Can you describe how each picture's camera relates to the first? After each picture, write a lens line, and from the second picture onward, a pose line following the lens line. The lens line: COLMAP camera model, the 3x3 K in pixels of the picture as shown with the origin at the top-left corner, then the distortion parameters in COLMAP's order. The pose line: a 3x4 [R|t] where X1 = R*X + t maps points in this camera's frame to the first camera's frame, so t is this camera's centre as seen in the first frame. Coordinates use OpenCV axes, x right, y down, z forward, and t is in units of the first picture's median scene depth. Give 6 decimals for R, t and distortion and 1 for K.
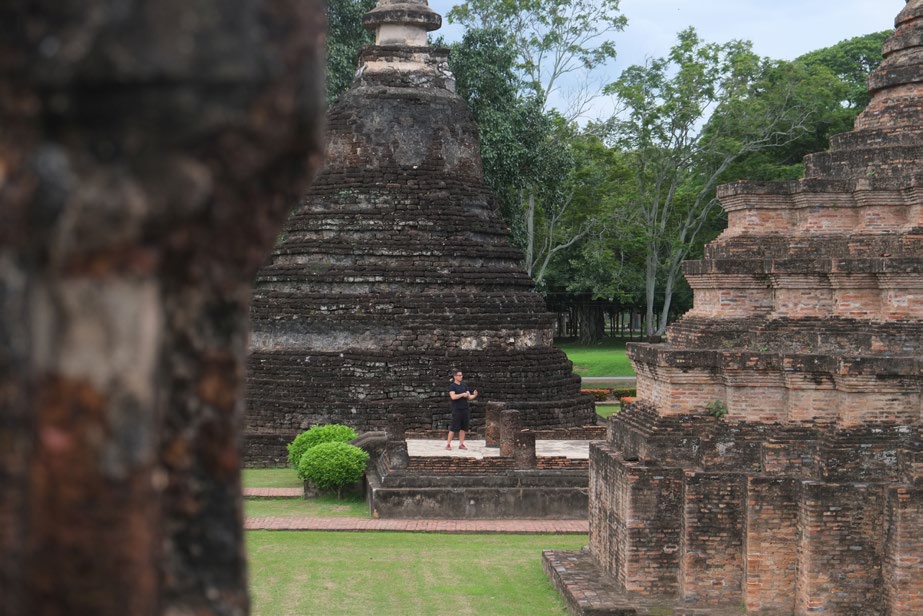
lens RADIAL K [[2129.5, 0, 460.0], [0, 2129.5, 312.8], [0, 0, 1]] dist [-0.013694, 0.000000]
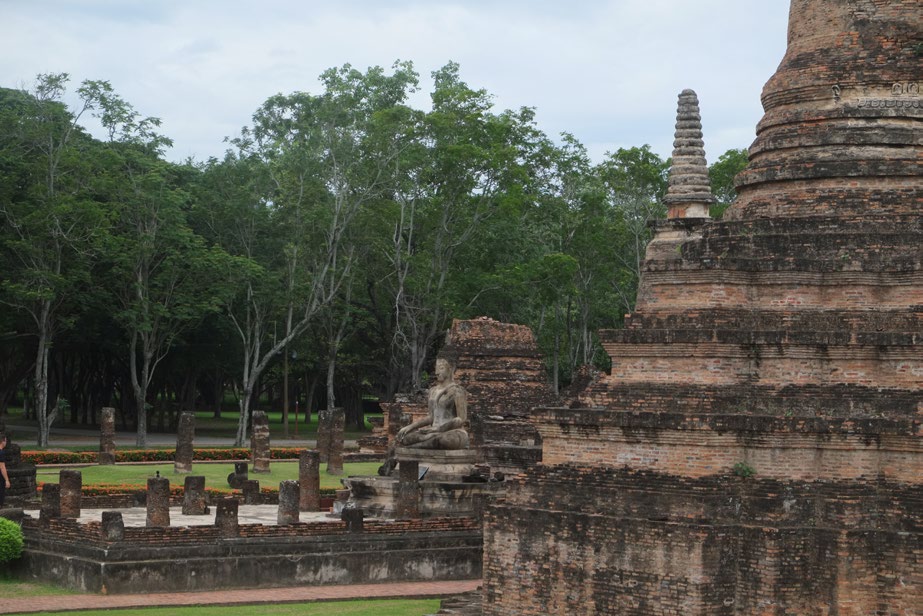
lens RADIAL K [[2129.5, 0, 462.3], [0, 2129.5, 305.9], [0, 0, 1]] dist [-0.013694, 0.000000]
pose [[0.827123, 0.032968, 0.561053, -0.598642], [-0.012802, 0.999124, -0.039837, 0.007569], [-0.561875, 0.025768, 0.826821, 0.191865]]
